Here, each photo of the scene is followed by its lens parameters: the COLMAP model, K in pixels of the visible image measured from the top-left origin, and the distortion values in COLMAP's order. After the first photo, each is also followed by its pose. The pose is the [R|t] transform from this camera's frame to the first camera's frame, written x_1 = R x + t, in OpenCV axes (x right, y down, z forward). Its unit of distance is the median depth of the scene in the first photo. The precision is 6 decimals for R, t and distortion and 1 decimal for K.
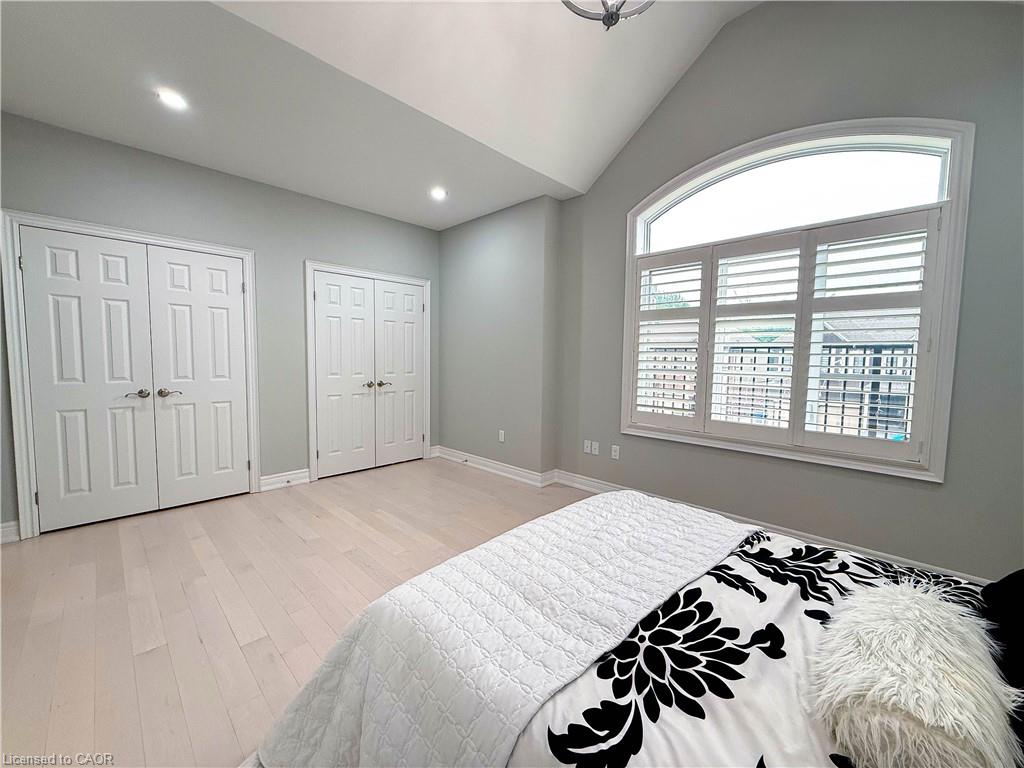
lens RADIAL K [[406.2, 0, 510.4], [0, 406.2, 384.1], [0, 0, 1]] dist [0.000399, -0.000053]
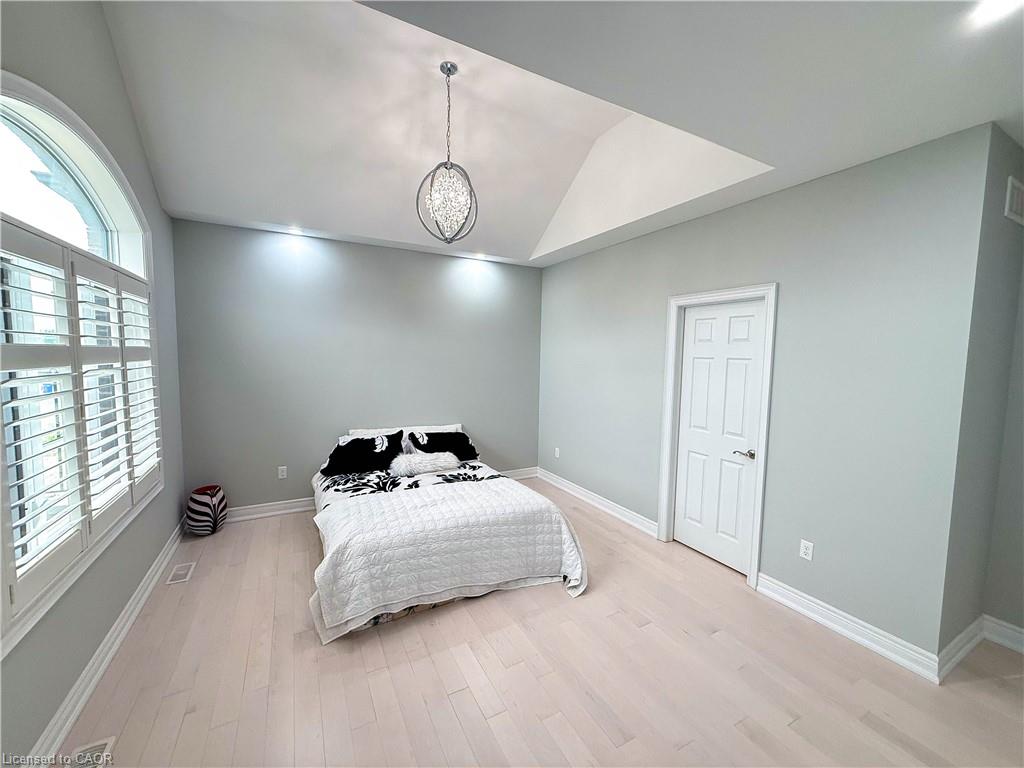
lens RADIAL K [[412.1, 0, 512.0], [0, 412.1, 384.0], [0, 0, 1]] dist [0.000709, -0.000003]
pose [[-0.953502, -0.057438, 0.295863, -0.340693], [-0.013621, 0.988882, 0.148081, -0.238934], [-0.301079, 0.137165, -0.943683, 1.415489]]
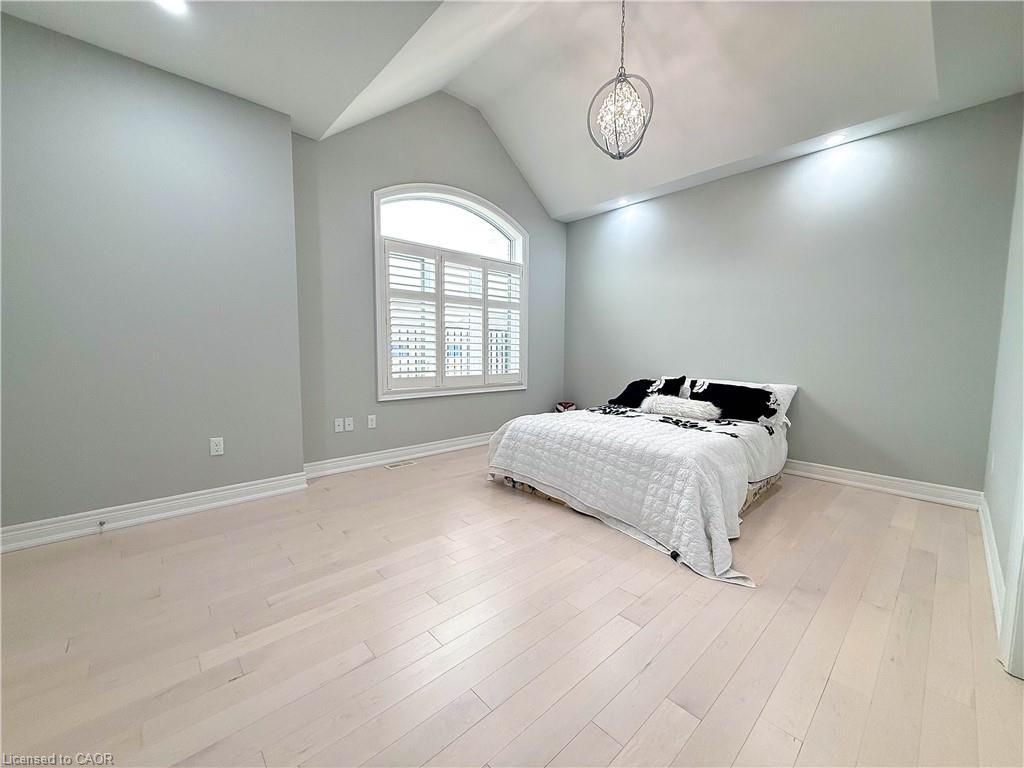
lens RADIAL K [[406.2, 0, 510.4], [0, 406.2, 384.1], [0, 0, 1]] dist [0.000399, -0.000053]
pose [[0.055662, -0.099392, 0.993490, -0.904519], [0.060137, 0.993560, 0.096030, -0.006209], [-0.996637, 0.054400, 0.061281, 0.707318]]
